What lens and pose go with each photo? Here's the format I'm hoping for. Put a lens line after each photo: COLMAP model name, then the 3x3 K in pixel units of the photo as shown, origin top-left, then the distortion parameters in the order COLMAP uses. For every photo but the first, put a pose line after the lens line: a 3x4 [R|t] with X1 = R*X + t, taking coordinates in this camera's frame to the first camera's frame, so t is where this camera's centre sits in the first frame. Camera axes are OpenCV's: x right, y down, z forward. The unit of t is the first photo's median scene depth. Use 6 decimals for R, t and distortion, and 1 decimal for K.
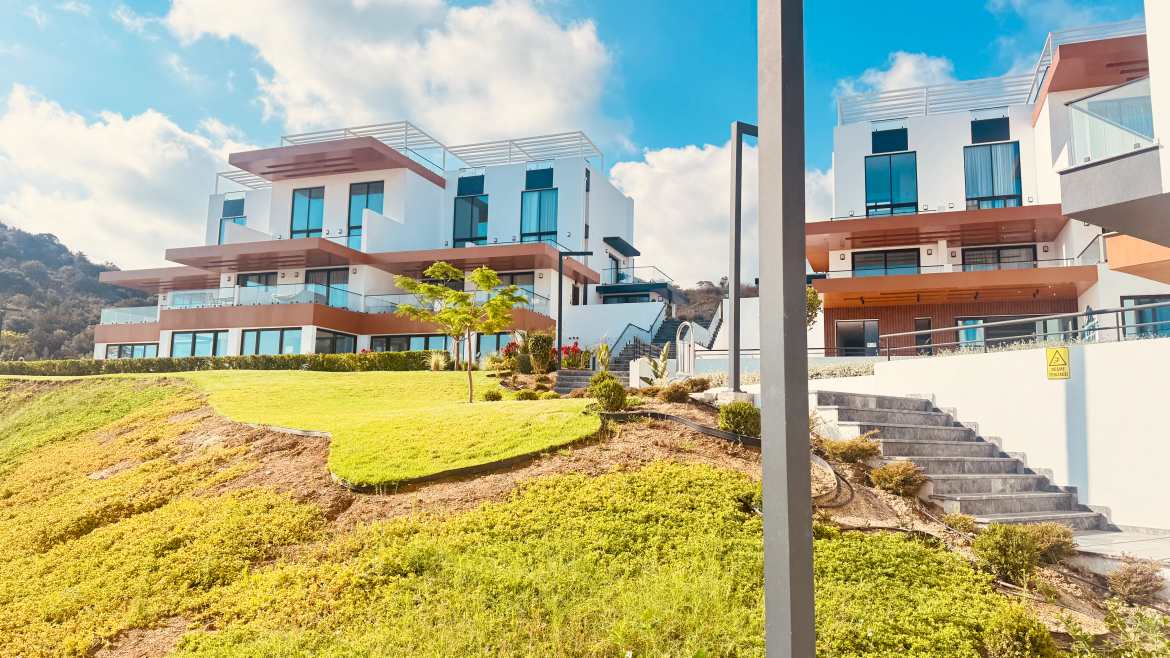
lens RADIAL K [[805.6, 0, 592.5], [0, 805.6, 326.8], [0, 0, 1]] dist [0.099855, -0.161327]
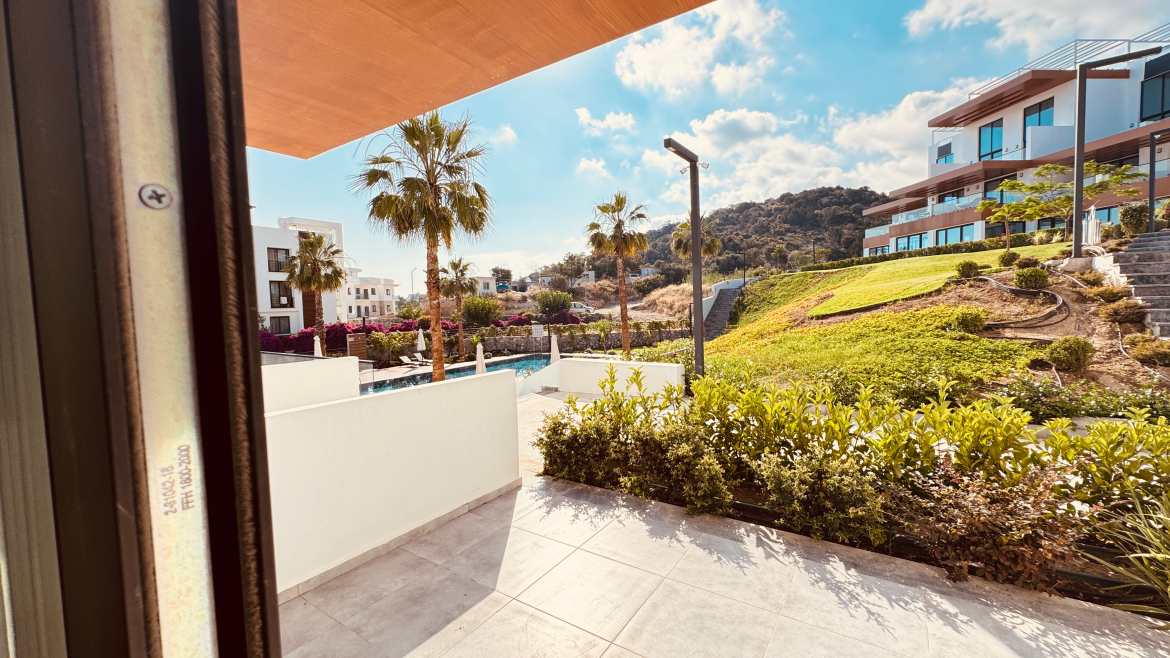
lens RADIAL K [[466.6, 0, 581.8], [0, 466.6, 328.6], [0, 0, 1]] dist [-0.000205, 0.000198]
pose [[0.392150, 0.023365, -0.919605, 0.169488], [0.161867, 0.982327, 0.093984, -0.006390], [0.905548, -0.185709, 0.381438, -0.058268]]
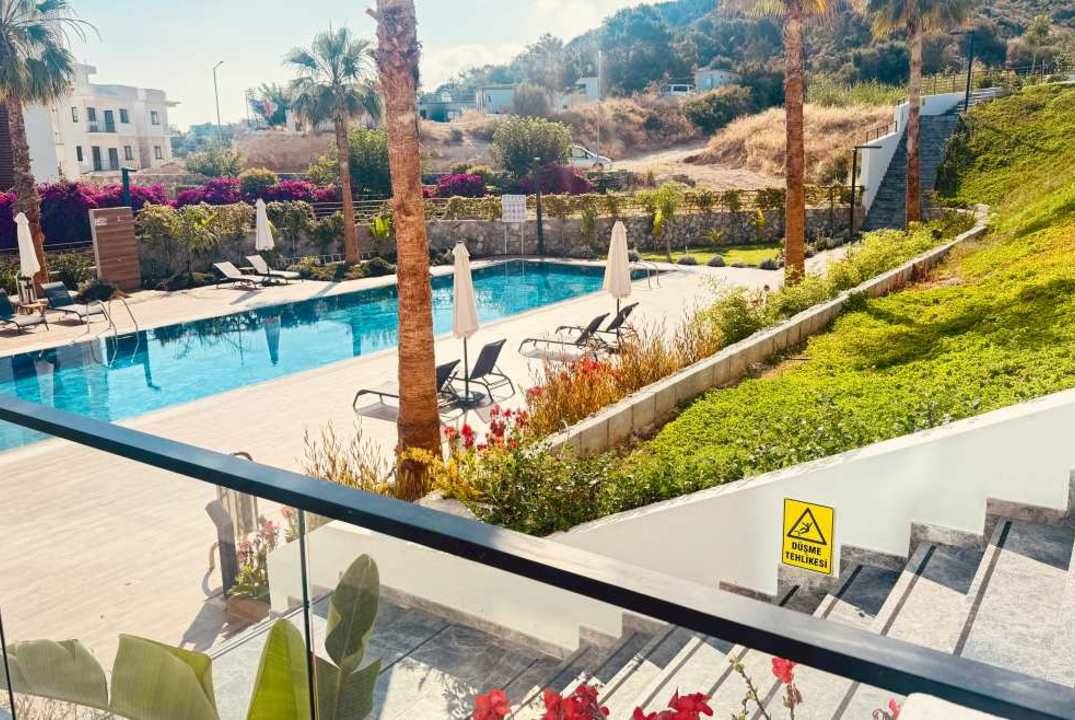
lens RADIAL K [[888.7, 0, 530.5], [0, 888.7, 358.2], [0, 0, 1]] dist [0.150224, -0.266363]
pose [[0.389541, 0.186105, -0.902011, 0.019857], [0.149819, 0.953523, 0.261433, -0.008070], [0.908742, -0.236977, 0.343554, -0.079871]]
